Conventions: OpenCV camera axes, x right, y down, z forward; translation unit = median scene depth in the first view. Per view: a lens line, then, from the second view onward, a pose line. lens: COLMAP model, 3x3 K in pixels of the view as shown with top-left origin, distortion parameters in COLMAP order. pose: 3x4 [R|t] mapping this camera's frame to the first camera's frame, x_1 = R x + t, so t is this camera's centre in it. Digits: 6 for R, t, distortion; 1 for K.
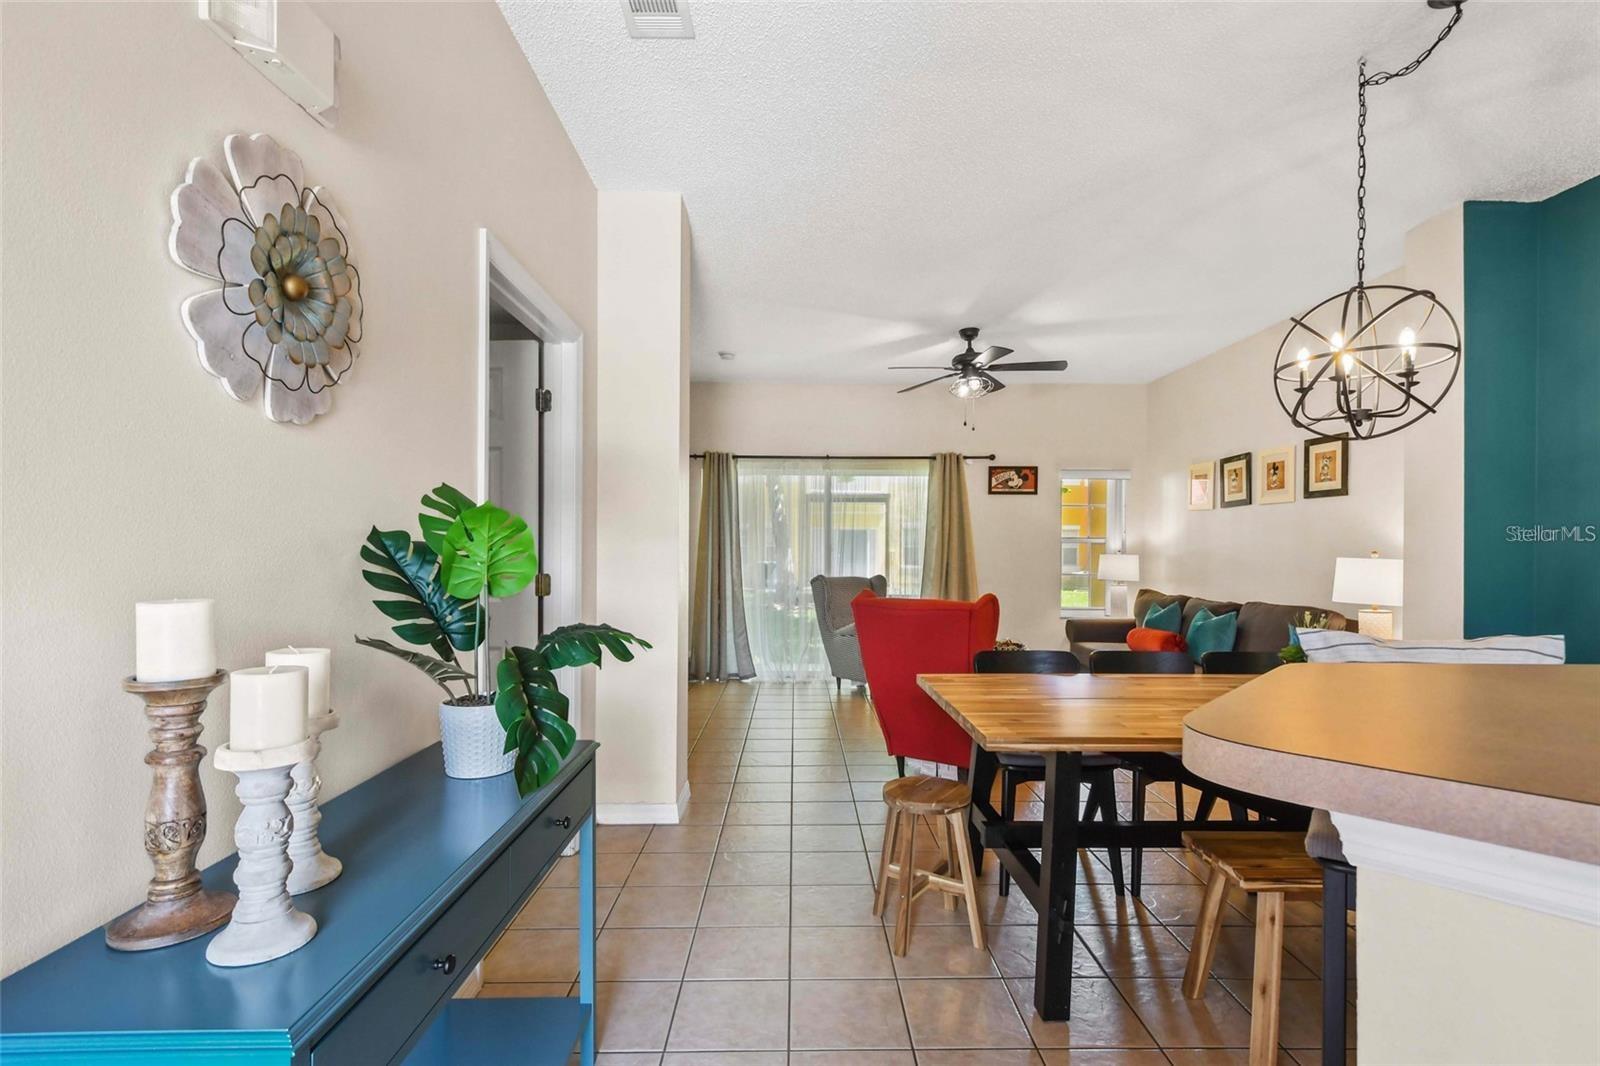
lens RADIAL K [[755.0, 0, 811.3], [0, 755.0, 551.3], [0, 0, 1]] dist [0.012409, -0.005599]
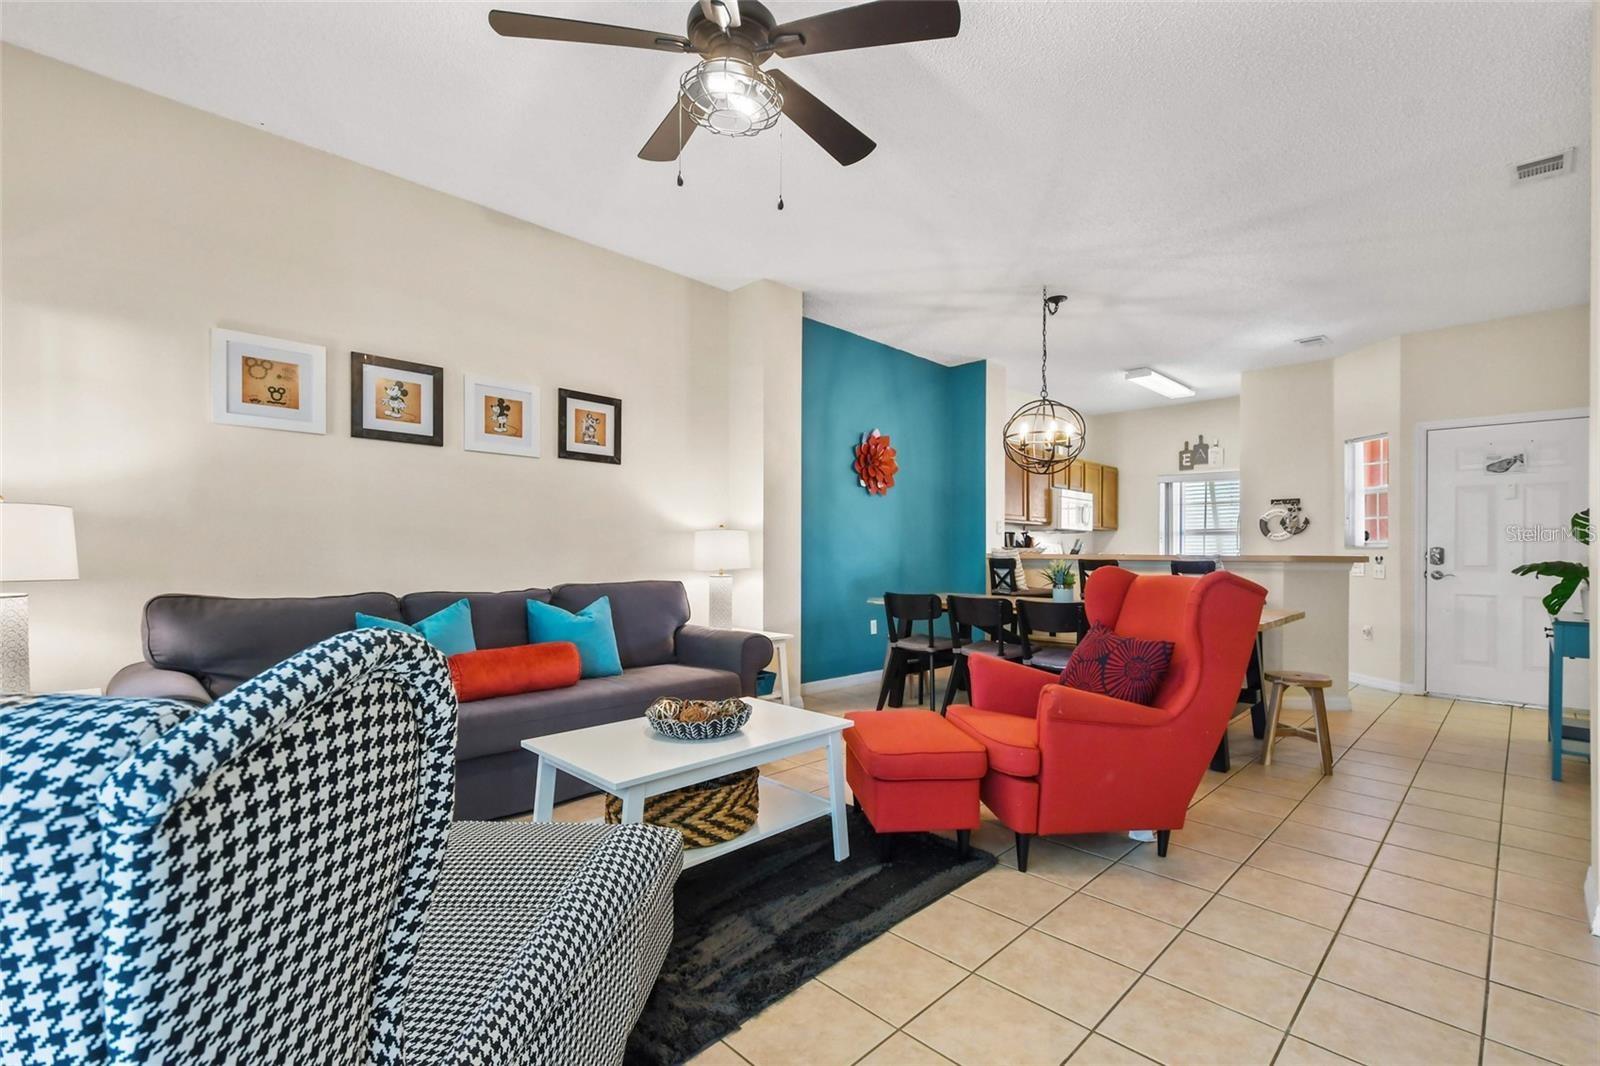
lens RADIAL K [[713.0, 0, 796.5], [0, 713.0, 545.1], [0, 0, 1]] dist [0.011648, -0.003410]
pose [[-0.683208, -0.003562, 0.730215, -0.100817], [-0.009752, 0.999943, -0.004247, 0.026658], [-0.730158, -0.010022, -0.683204, 1.274289]]
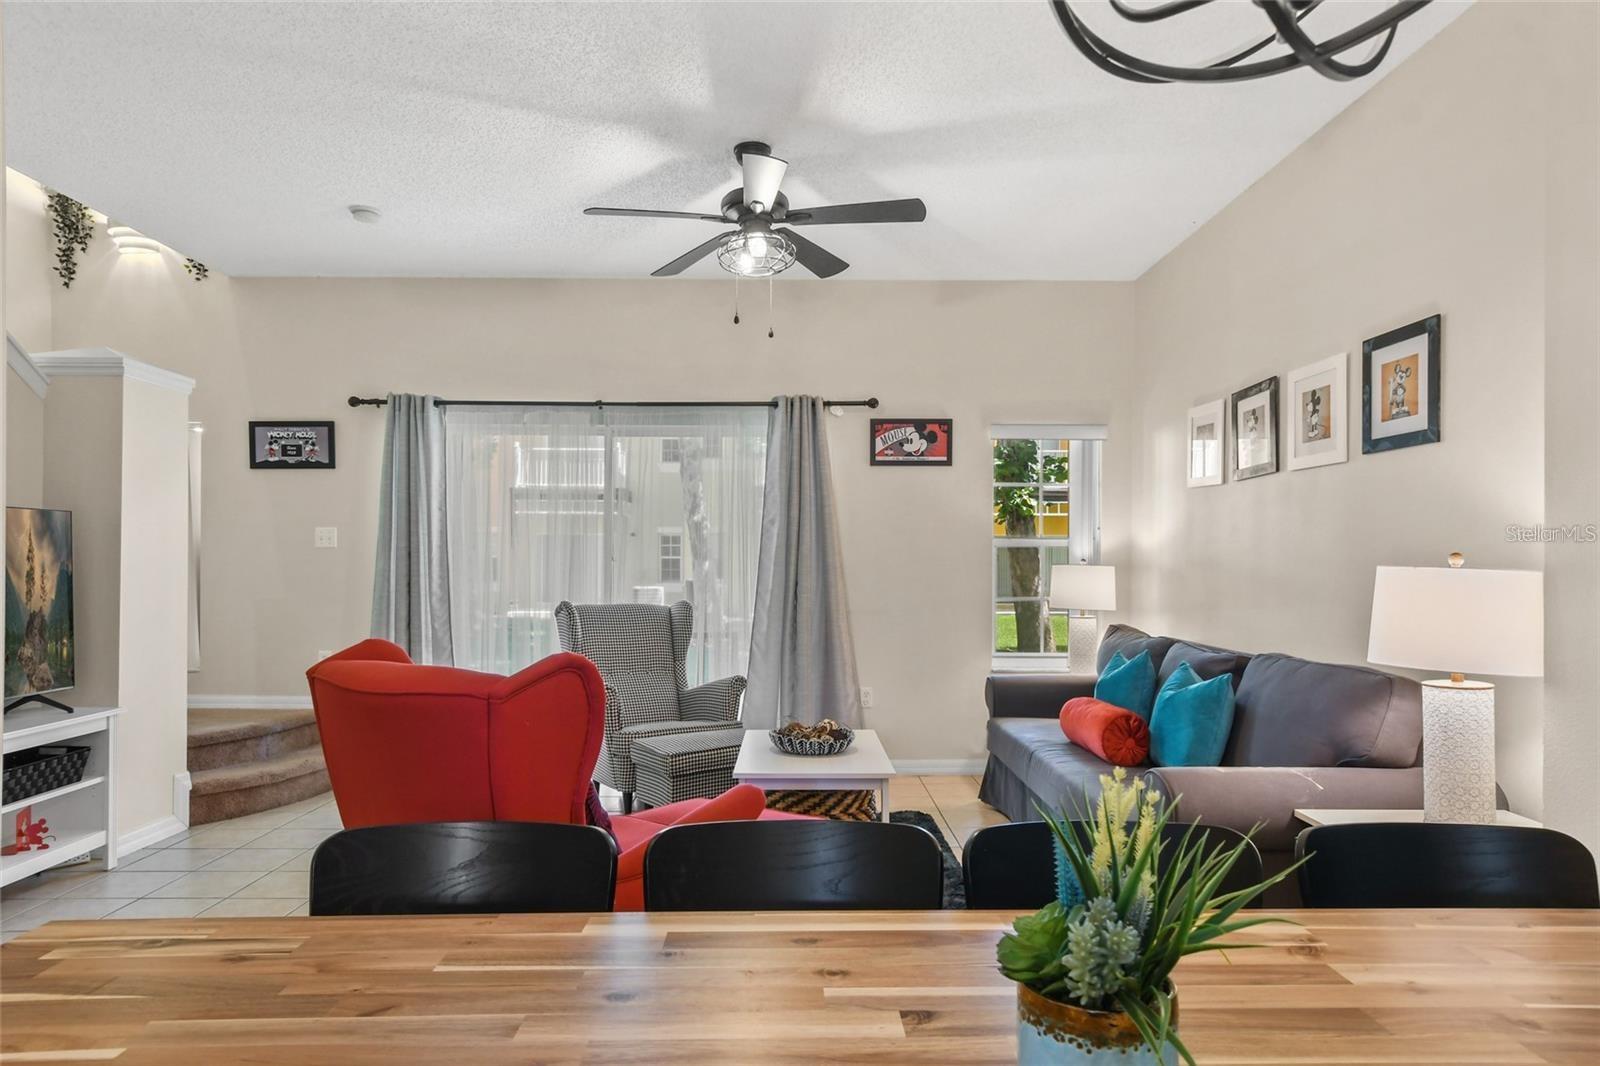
lens RADIAL K [[973.7, 0, 810.9], [0, 973.7, 549.5], [0, 0, 1]] dist [0.017133, -0.001302]
pose [[0.999982, -0.003338, -0.005019, 0.260978], [0.003252, 0.999852, -0.016912, 0.005319], [0.005075, 0.016895, 0.999844, 0.312946]]
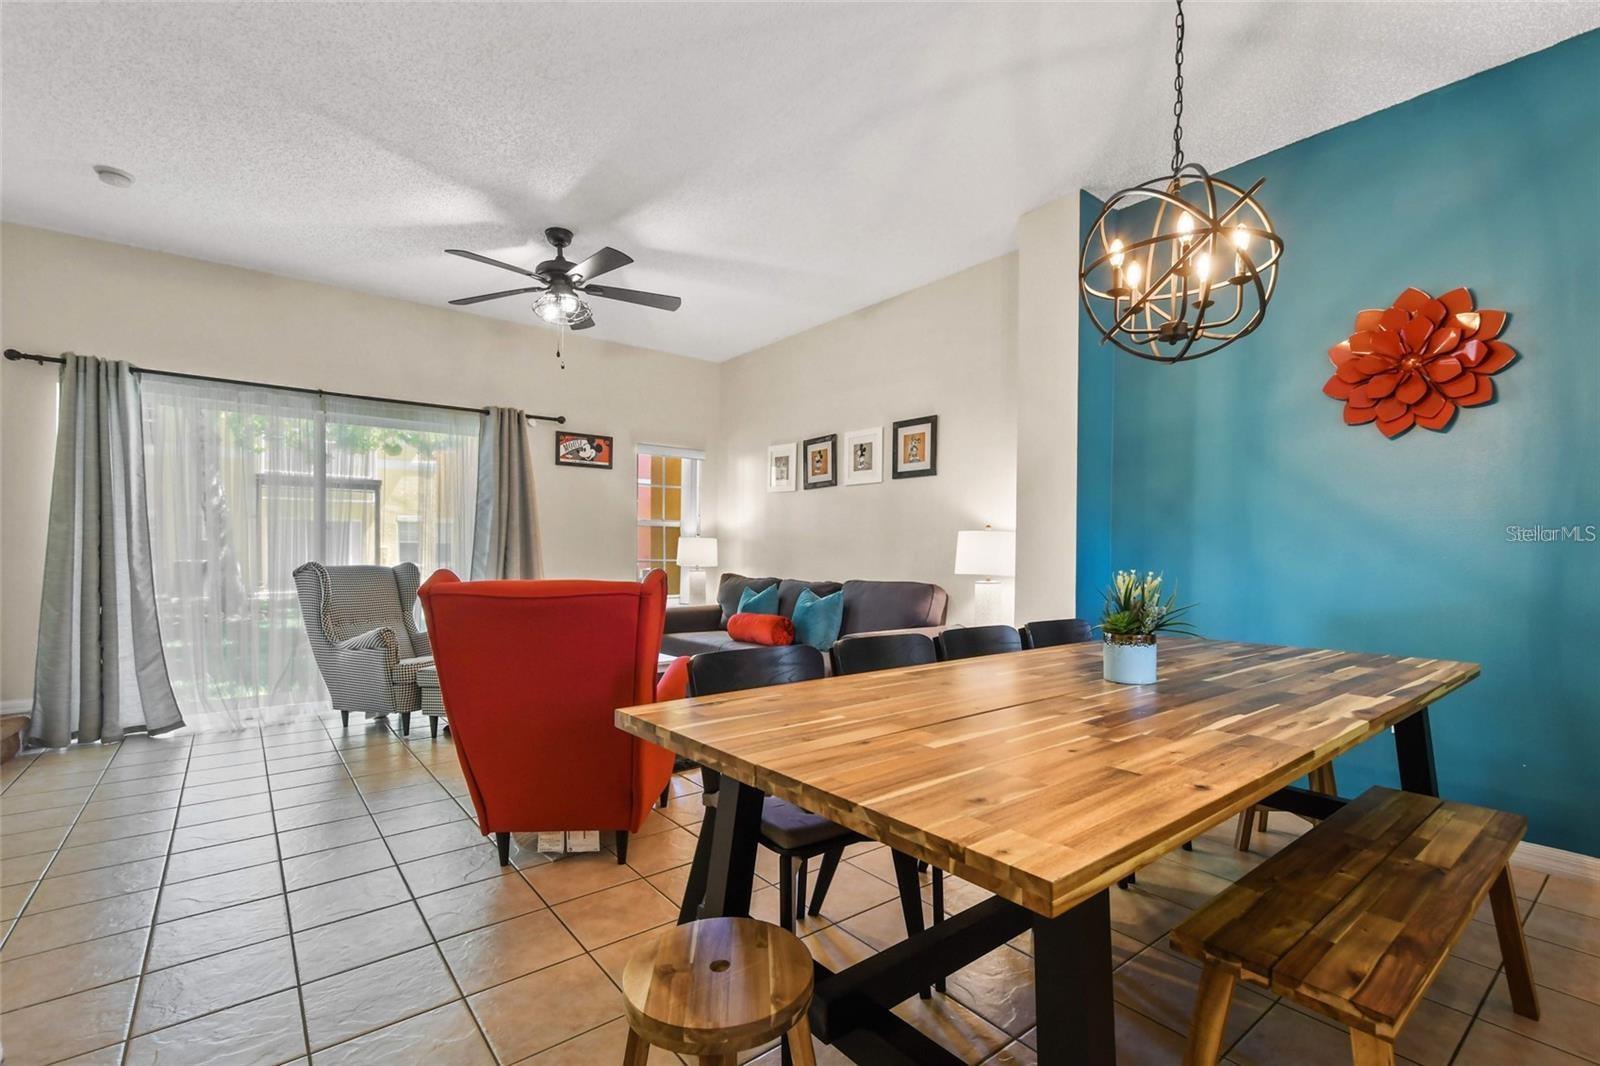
lens RADIAL K [[713.0, 0, 809.7], [0, 713.0, 556.3], [0, 0, 1]] dist [0.011648, -0.003410]
pose [[0.793771, -0.004679, 0.608199, -0.030325], [0.000639, 0.999976, 0.006860, 0.027519], [-0.608217, -0.005057, 0.793755, 0.280464]]
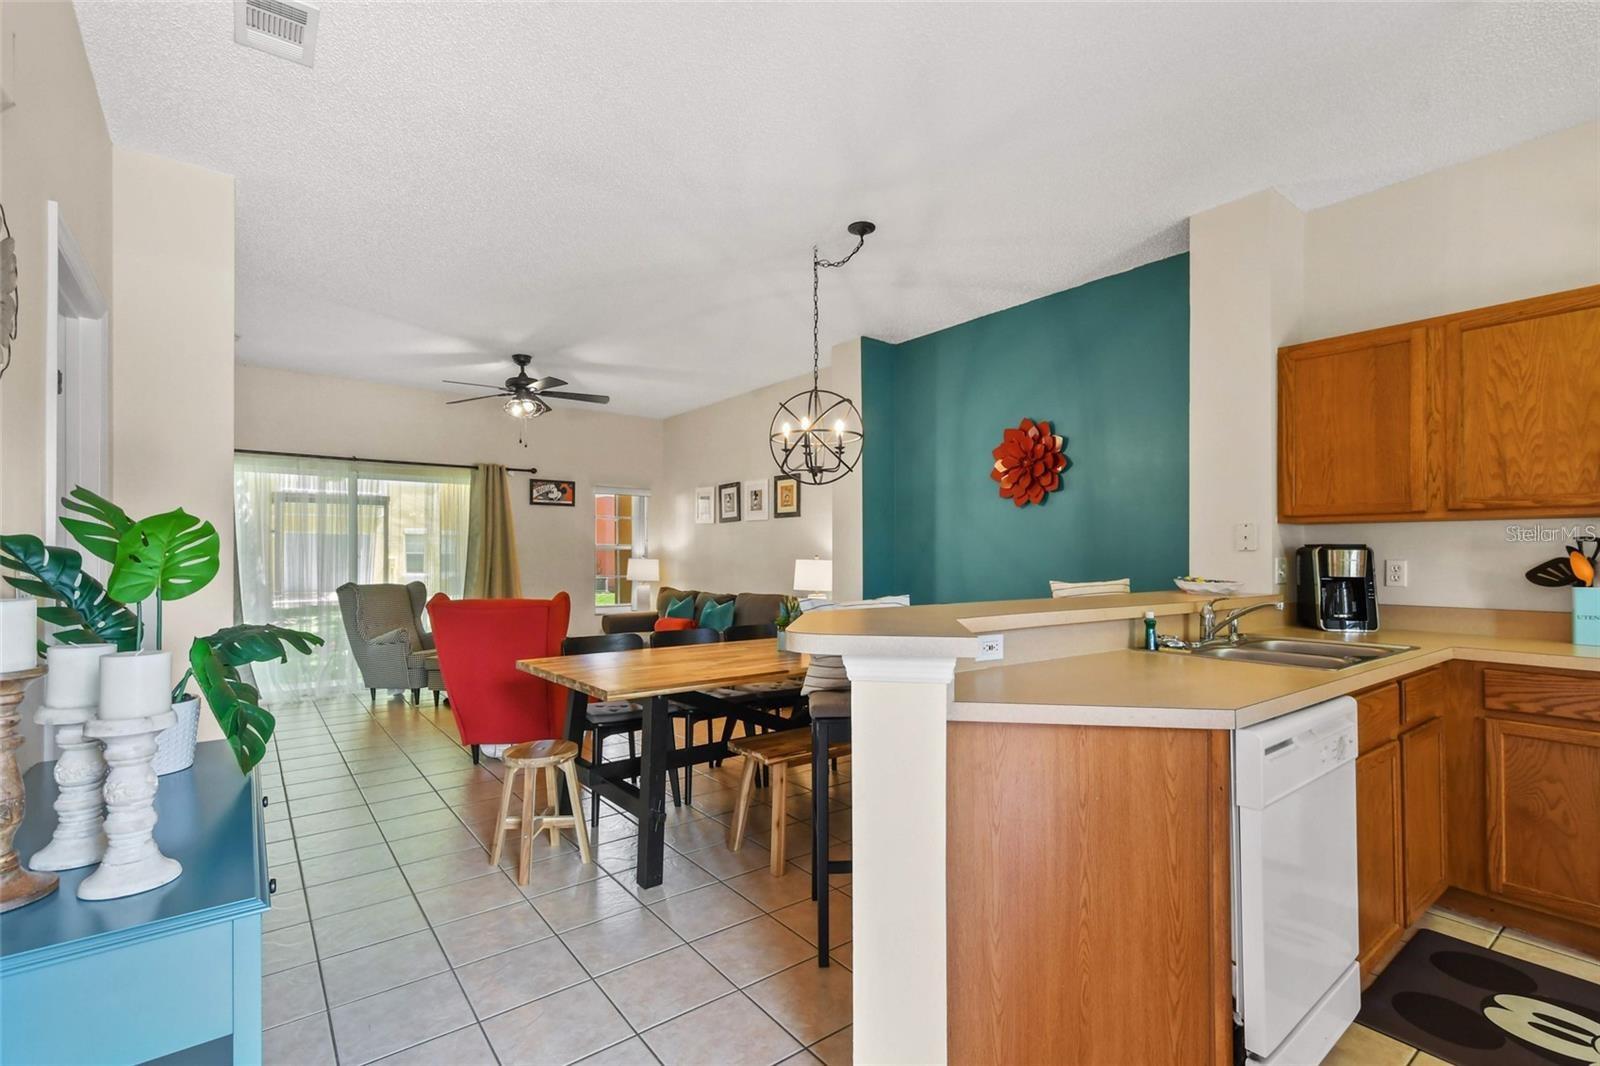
lens RADIAL K [[713.0, 0, 810.3], [0, 713.0, 555.5], [0, 0, 1]] dist [0.011648, -0.003410]
pose [[0.797526, -0.004154, 0.603270, -0.087668], [0.005914, 0.999982, -0.000934, 0.001593], [-0.603256, 0.004313, 0.797536, -0.086075]]
